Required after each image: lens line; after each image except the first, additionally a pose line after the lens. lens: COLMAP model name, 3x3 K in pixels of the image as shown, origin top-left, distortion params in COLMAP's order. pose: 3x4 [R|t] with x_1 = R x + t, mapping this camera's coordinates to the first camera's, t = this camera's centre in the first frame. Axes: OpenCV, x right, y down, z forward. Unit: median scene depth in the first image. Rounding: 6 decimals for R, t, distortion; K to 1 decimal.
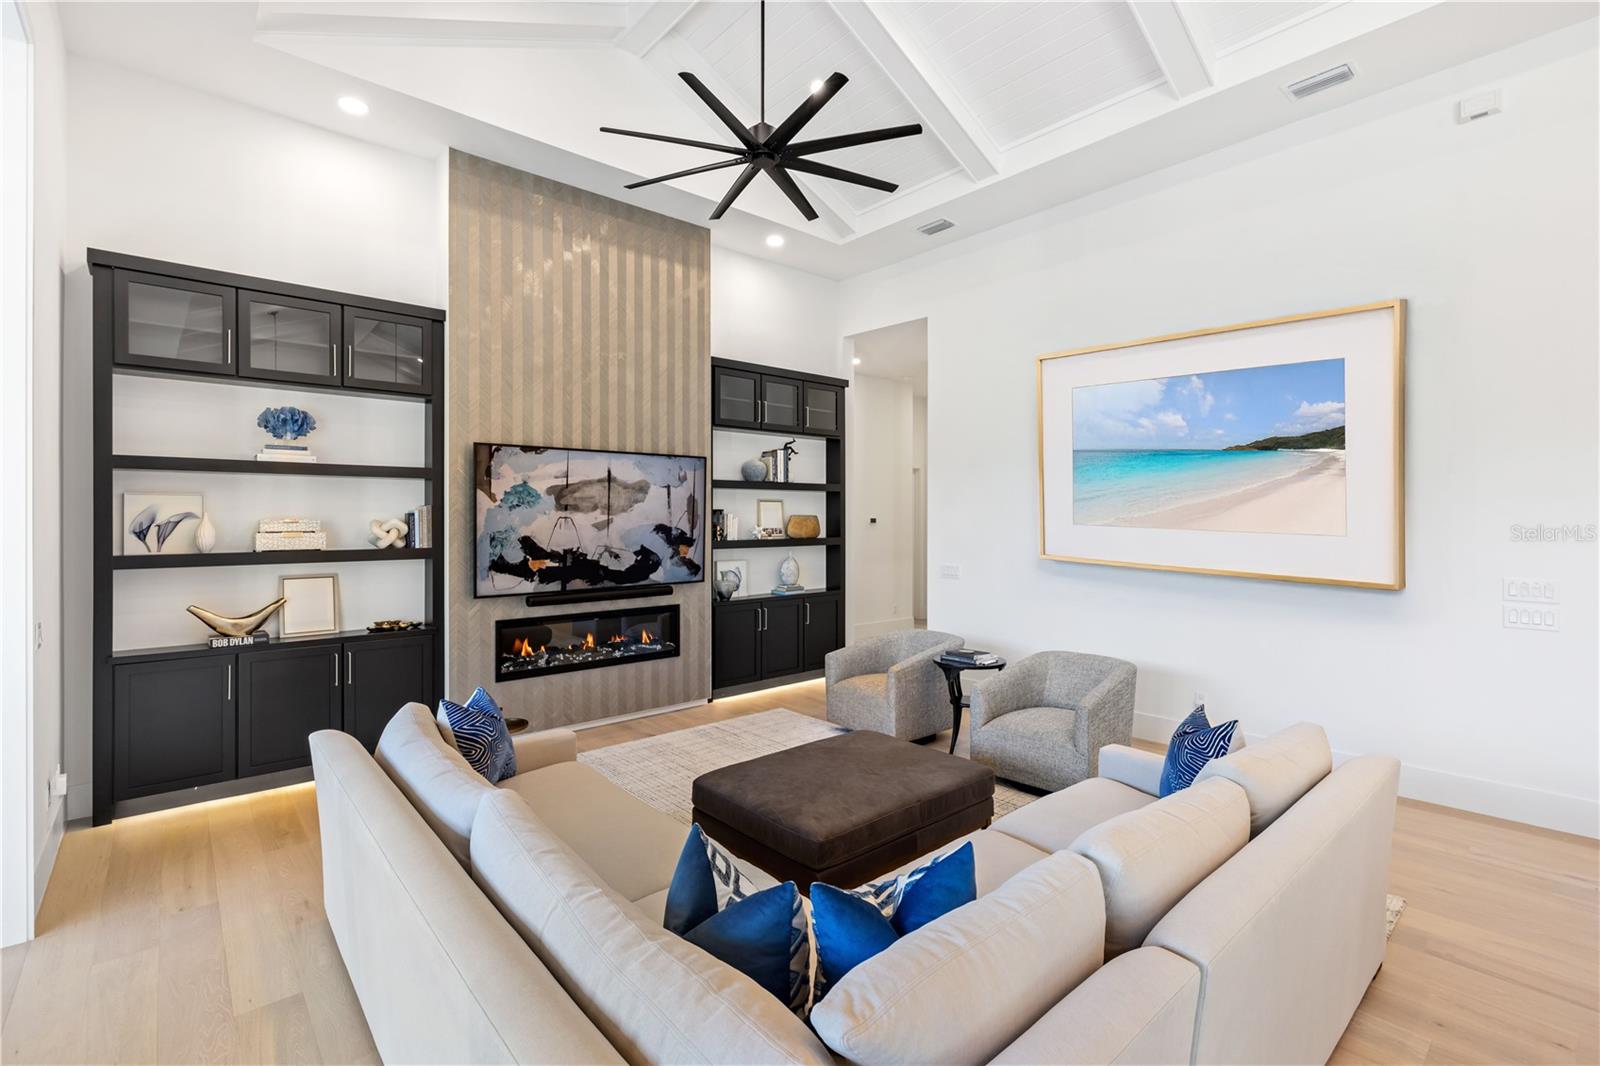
lens RADIAL K [[730.2, 0, 816.4], [0, 730.2, 512.6], [0, 0, 1]] dist [0.002529, 0.000446]
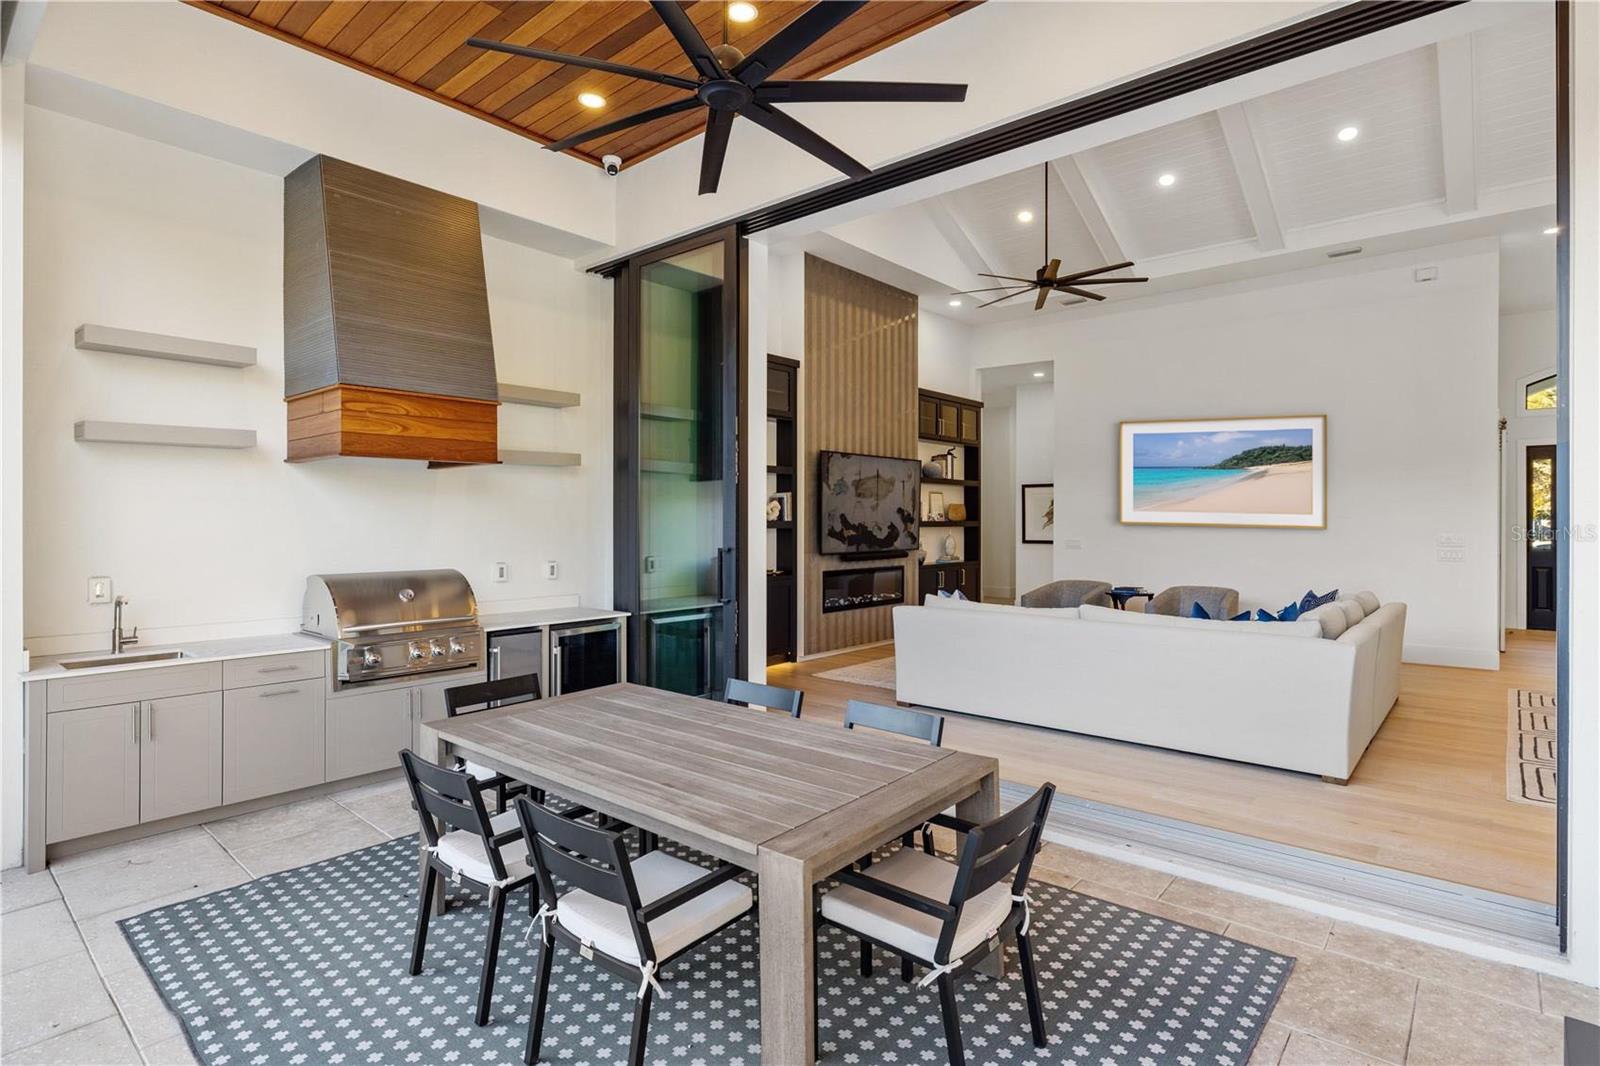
lens RADIAL K [[824.3, 0, 802.0], [0, 824.3, 532.0], [0, 0, 1]] dist [0.004470, 0.000931]
pose [[0.990676, 0.001989, 0.136225, -0.732916], [-0.005033, 0.999745, 0.022003, 0.033882], [-0.136146, -0.022483, 0.990434, -0.673136]]
